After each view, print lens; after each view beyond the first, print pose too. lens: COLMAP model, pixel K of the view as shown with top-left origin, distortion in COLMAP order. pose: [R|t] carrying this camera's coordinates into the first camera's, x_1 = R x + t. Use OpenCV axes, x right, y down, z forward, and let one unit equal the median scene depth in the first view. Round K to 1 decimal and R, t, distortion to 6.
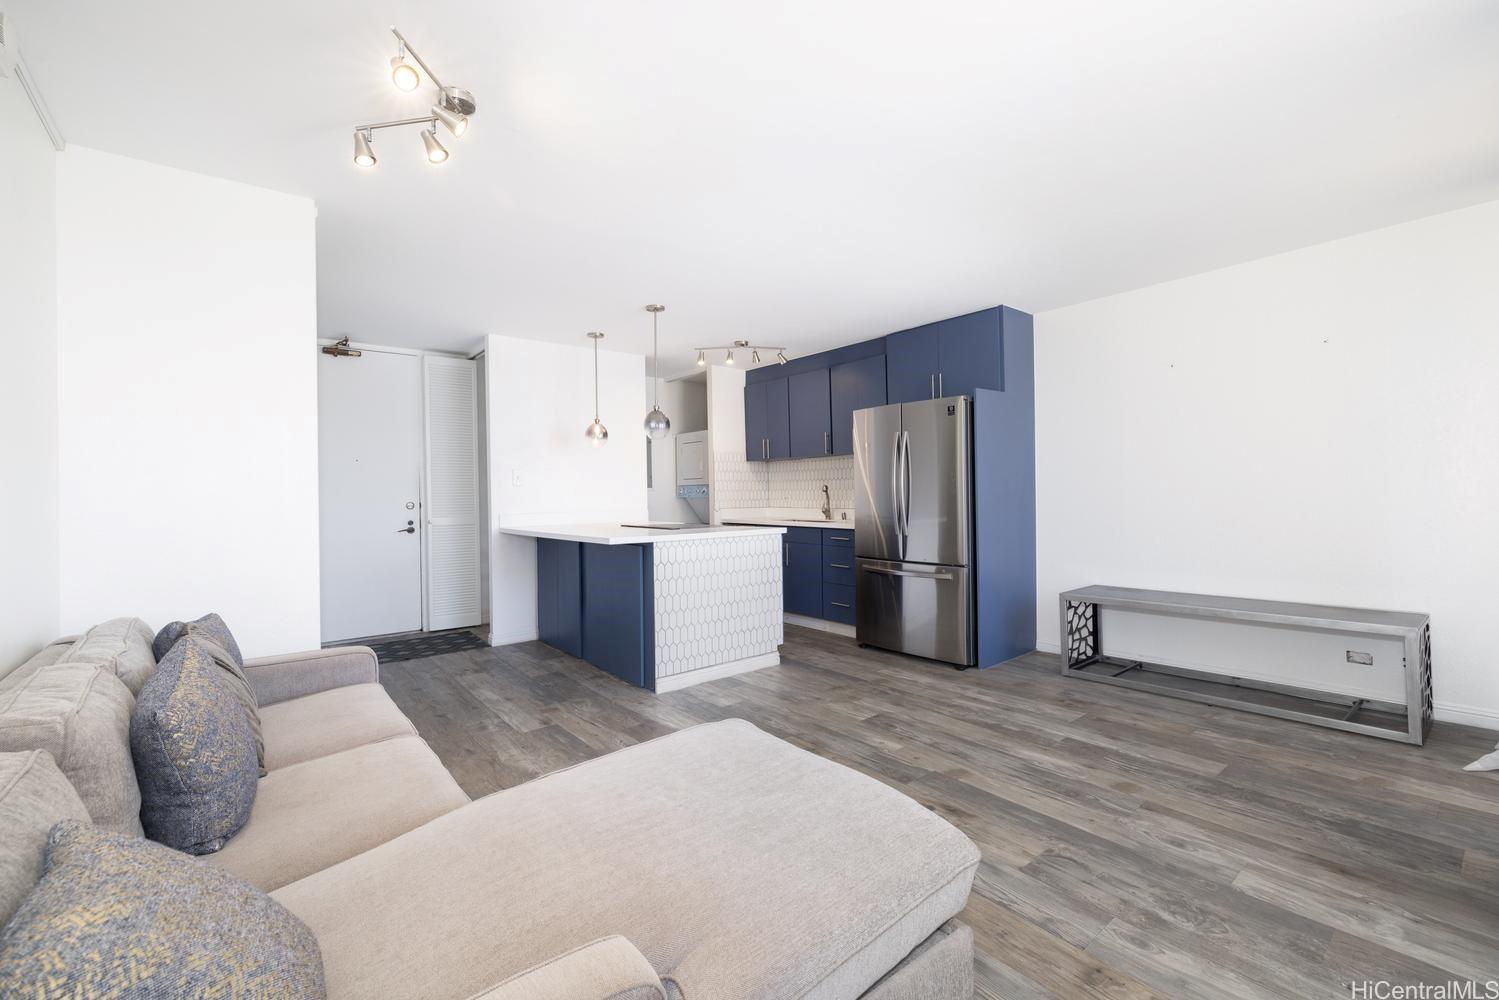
lens RADIAL K [[641.3, 0, 719.2], [0, 641.3, 485.0], [0, 0, 1]] dist [-0.000826, -0.000061]
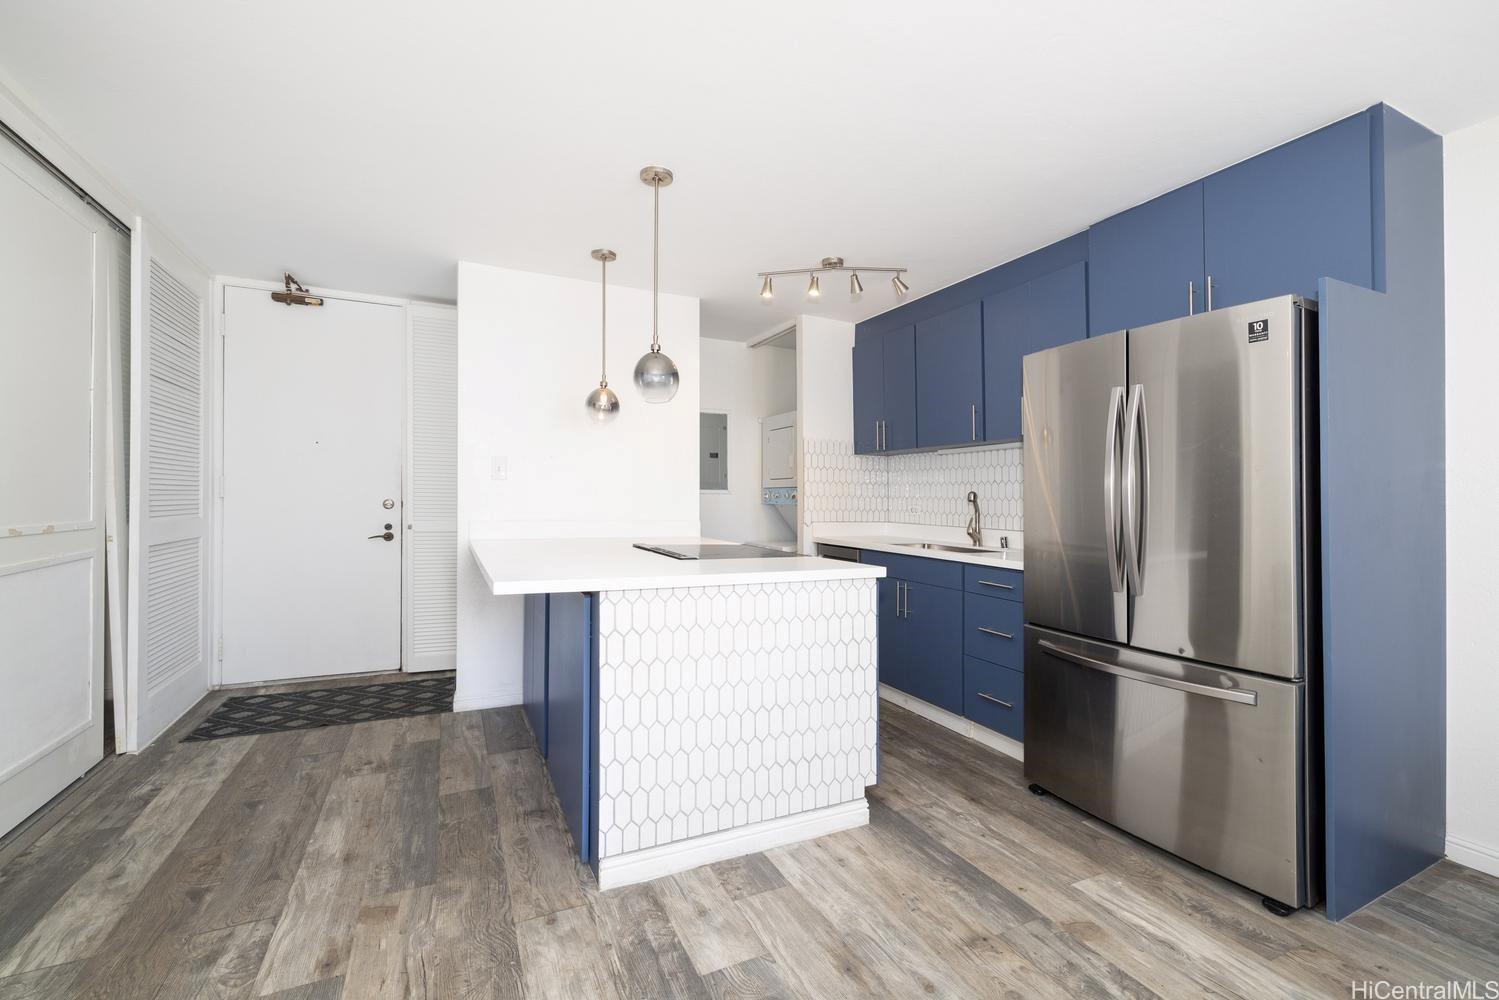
lens RADIAL K [[631.1, 0, 724.5], [0, 631.1, 469.9], [0, 0, 1]] dist [0.002591, 0.000342]
pose [[0.972971, 0.017904, -0.230232, 0.100585], [-0.025164, 0.999273, -0.028637, 0.004173], [0.229552, 0.033657, 0.972714, 0.487167]]
